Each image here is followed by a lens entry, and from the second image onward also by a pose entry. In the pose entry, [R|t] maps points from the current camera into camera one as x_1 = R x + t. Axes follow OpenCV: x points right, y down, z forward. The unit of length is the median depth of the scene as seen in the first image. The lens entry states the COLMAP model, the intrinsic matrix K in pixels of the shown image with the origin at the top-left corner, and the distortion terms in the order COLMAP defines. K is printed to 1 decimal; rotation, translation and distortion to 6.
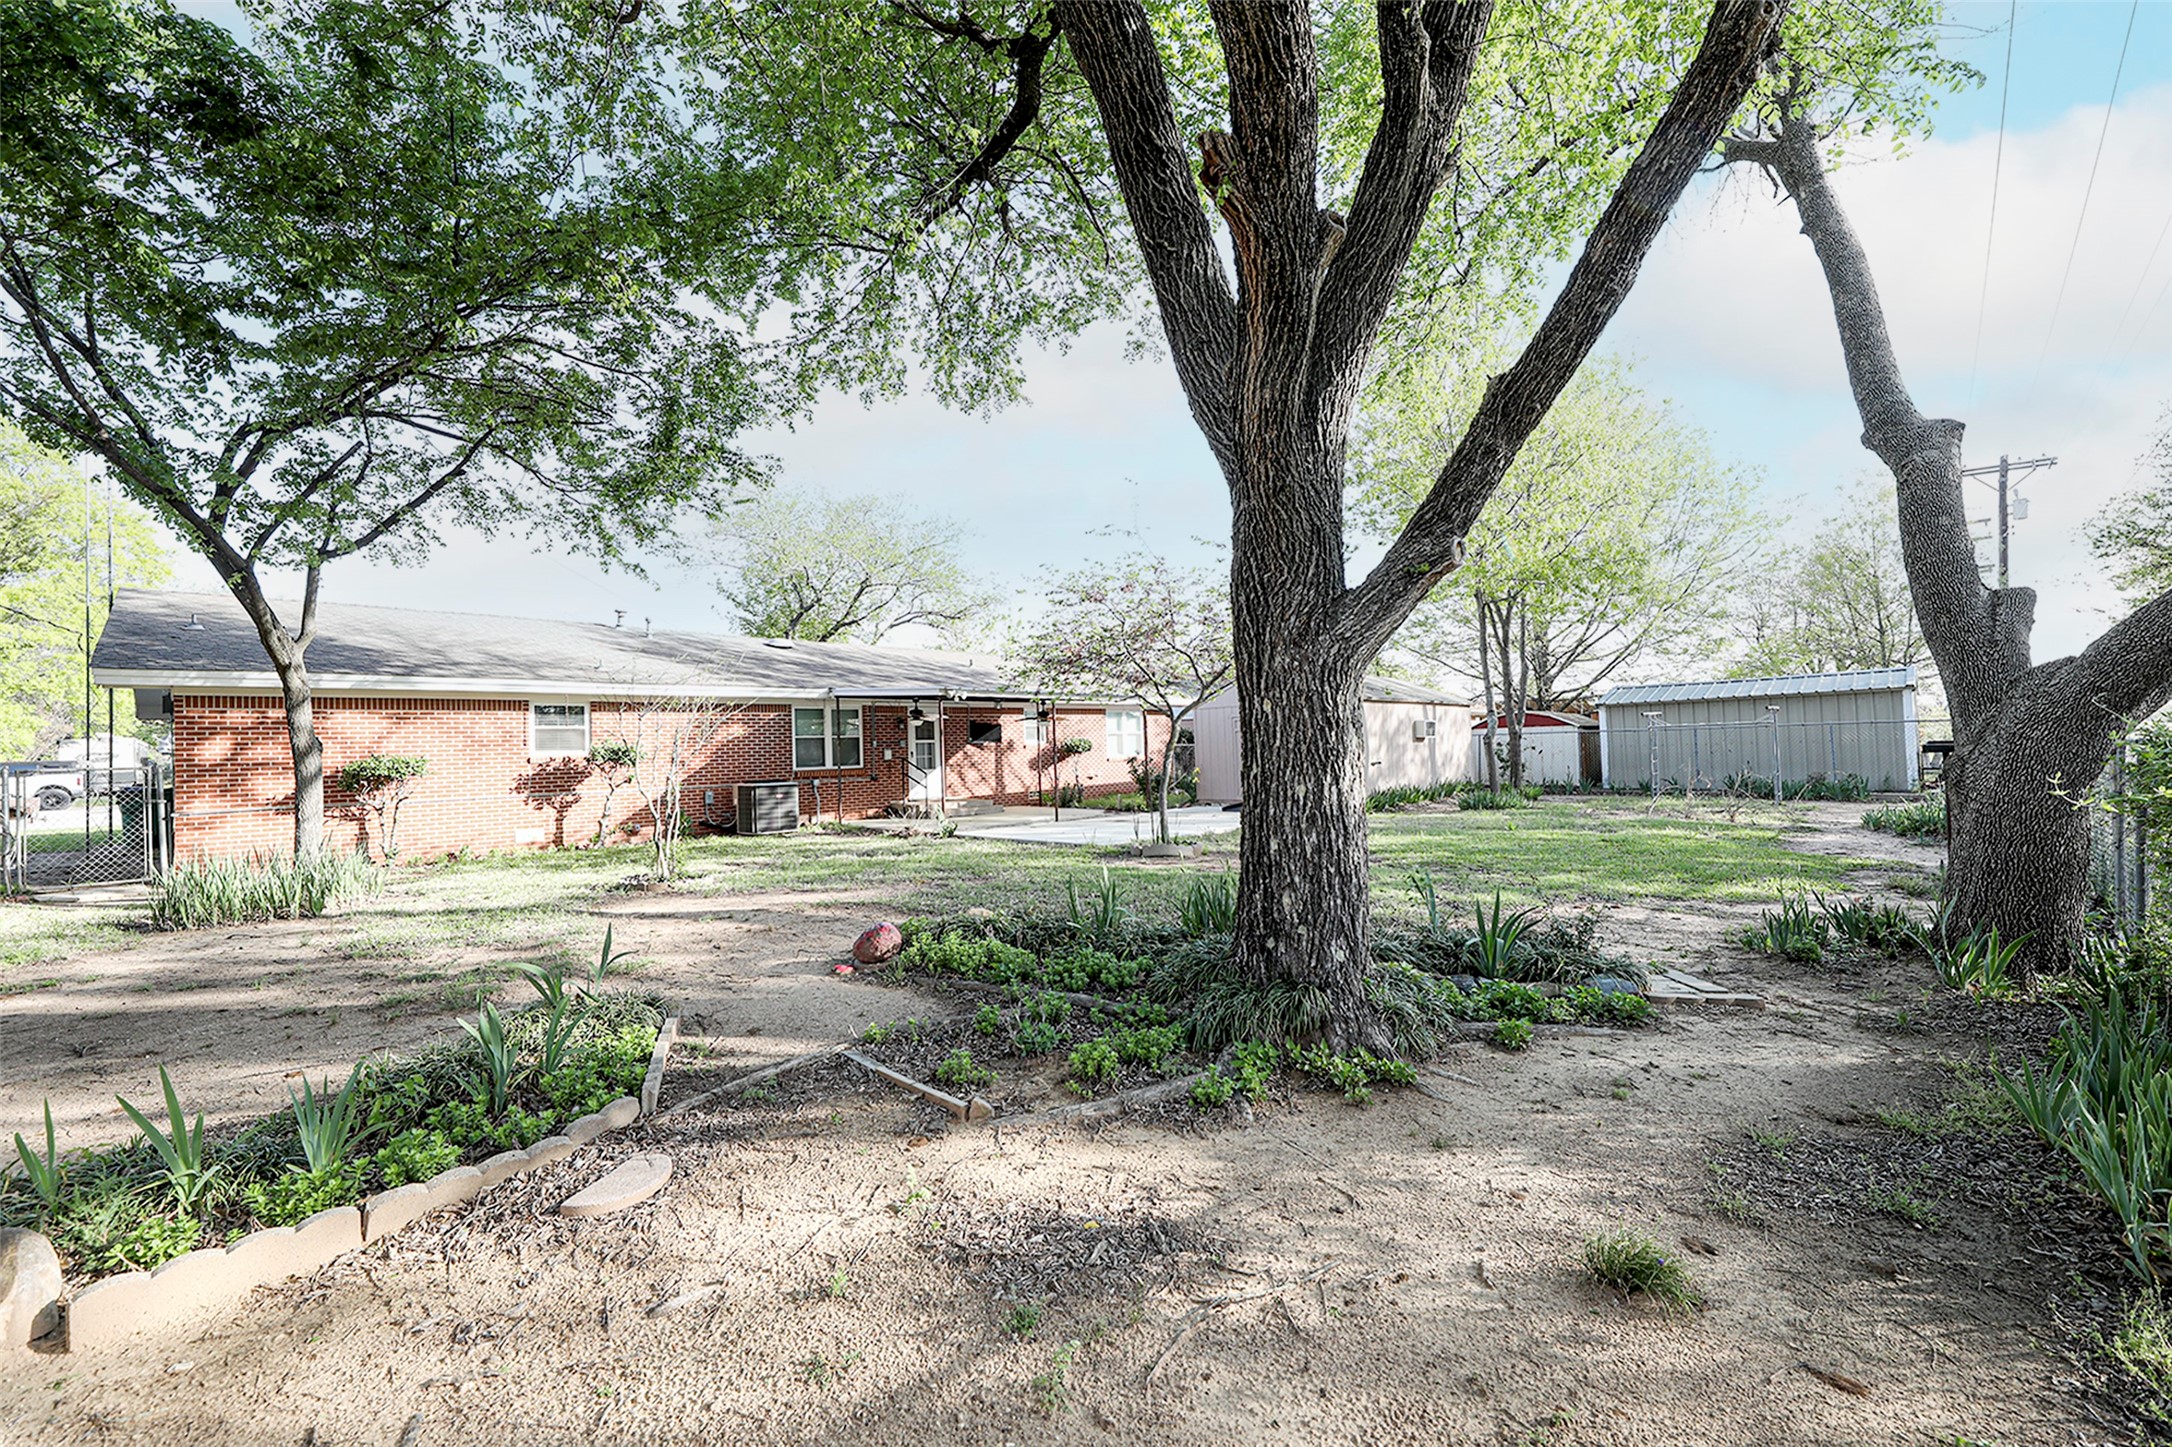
lens RADIAL K [[868.5, 0, 1086.0], [0, 868.5, 723.5], [0, 0, 1]] dist [0.000664, -0.000008]
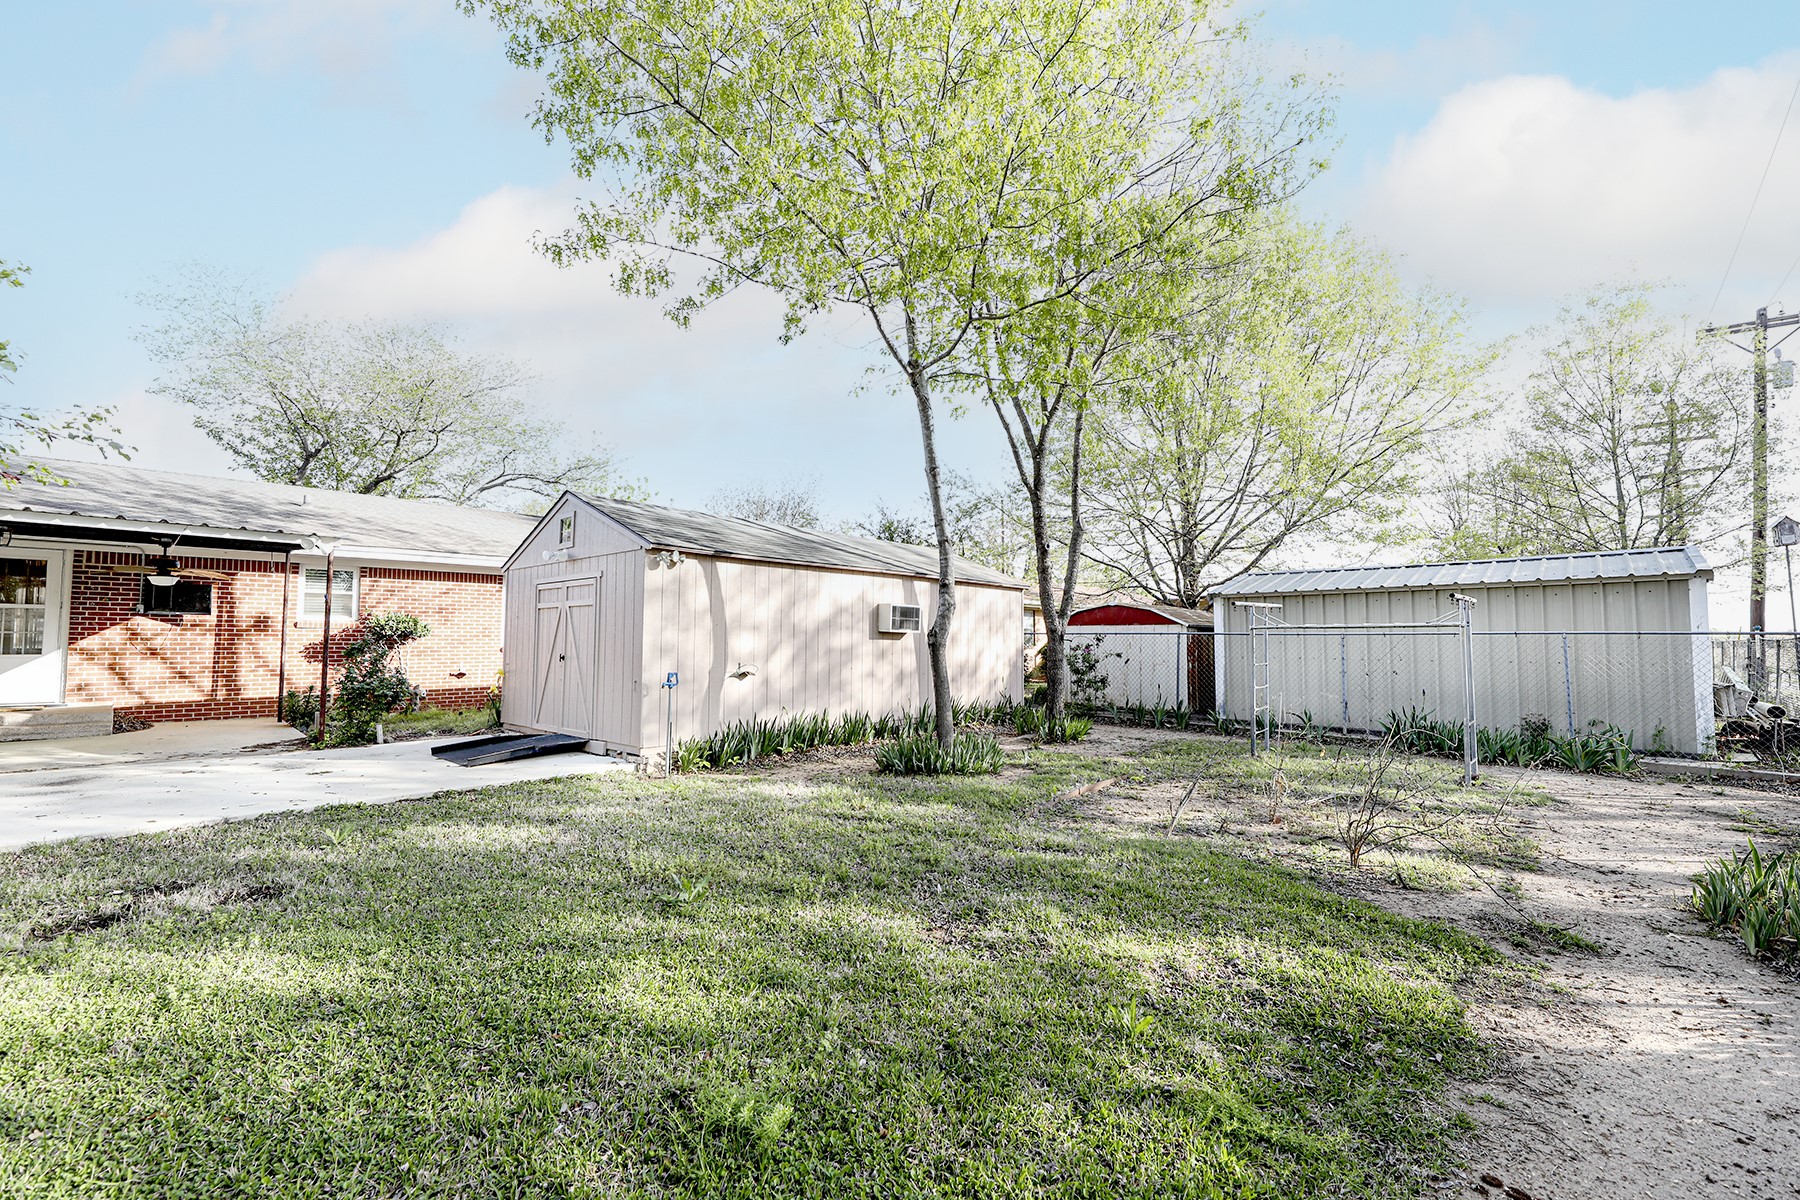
lens RADIAL K [[741.4, 0, 900.0], [0, 741.4, 600.0], [0, 0, 1]] dist [-0.001347, -0.000206]
pose [[0.999340, 0.035542, 0.007453, 0.368234], [-0.035378, 0.999150, -0.021180, 0.004022], [-0.008199, 0.020902, 0.999748, 0.457042]]
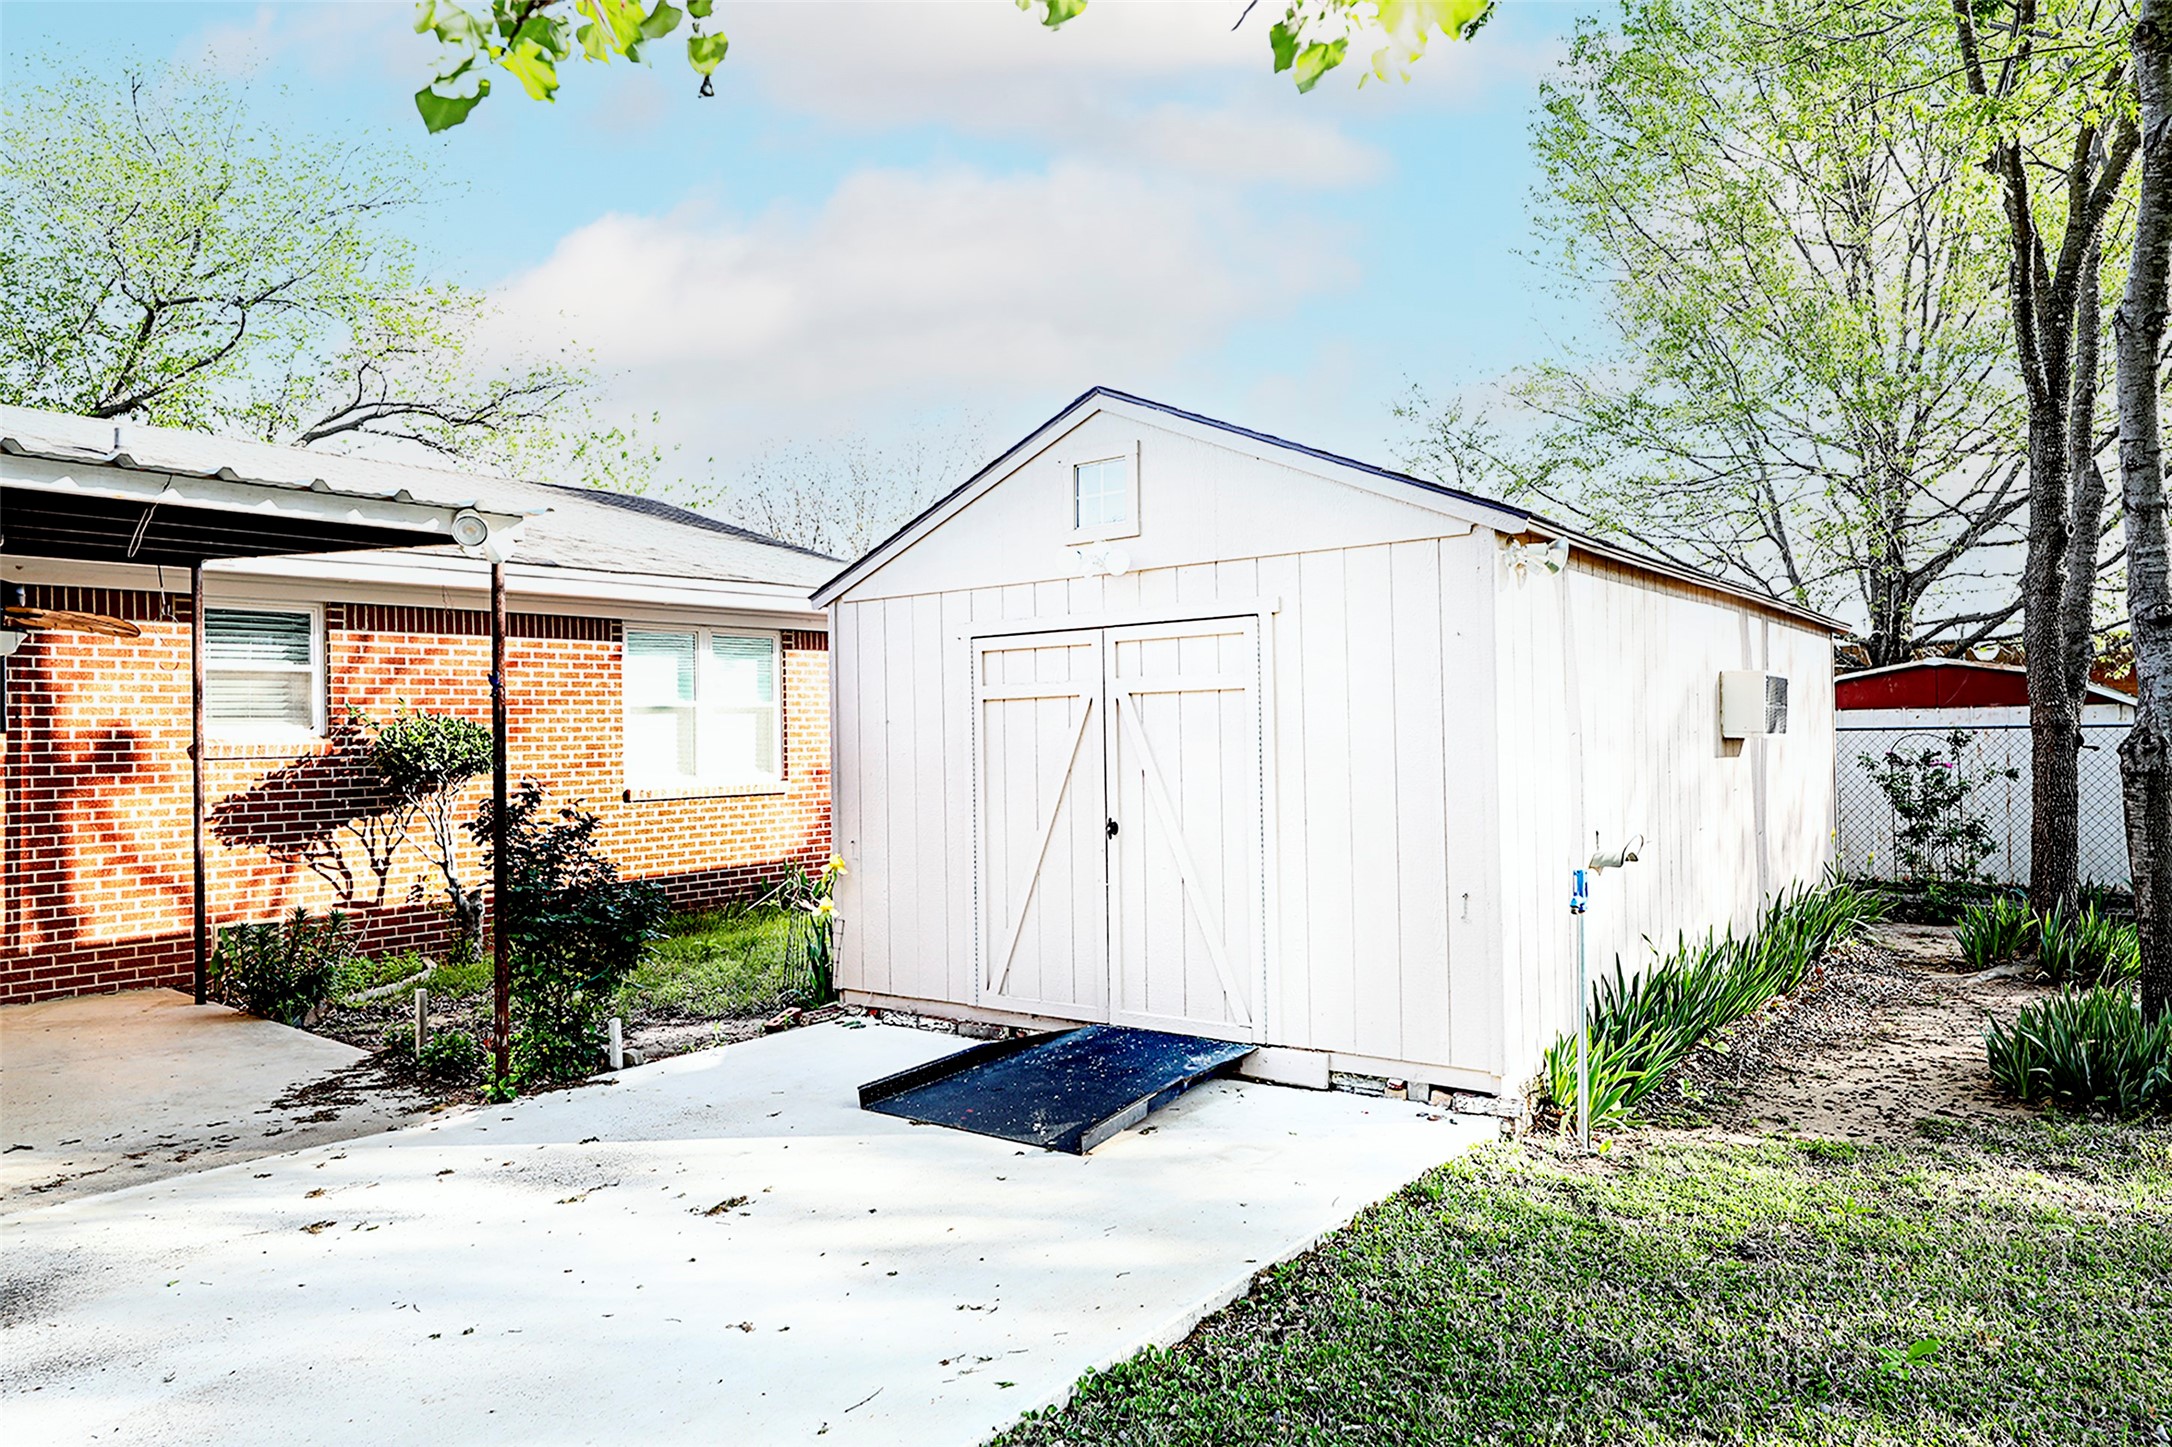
lens RADIAL K [[1401.4, 0, 1086.0], [0, 1401.4, 723.5], [0, 0, 1]] dist [0.005142, 0.001944]
pose [[0.995773, 0.013928, 0.090786, 0.148110], [-0.015887, 0.999656, 0.020890, 0.005646], [-0.090463, -0.022244, 0.995651, 0.578226]]
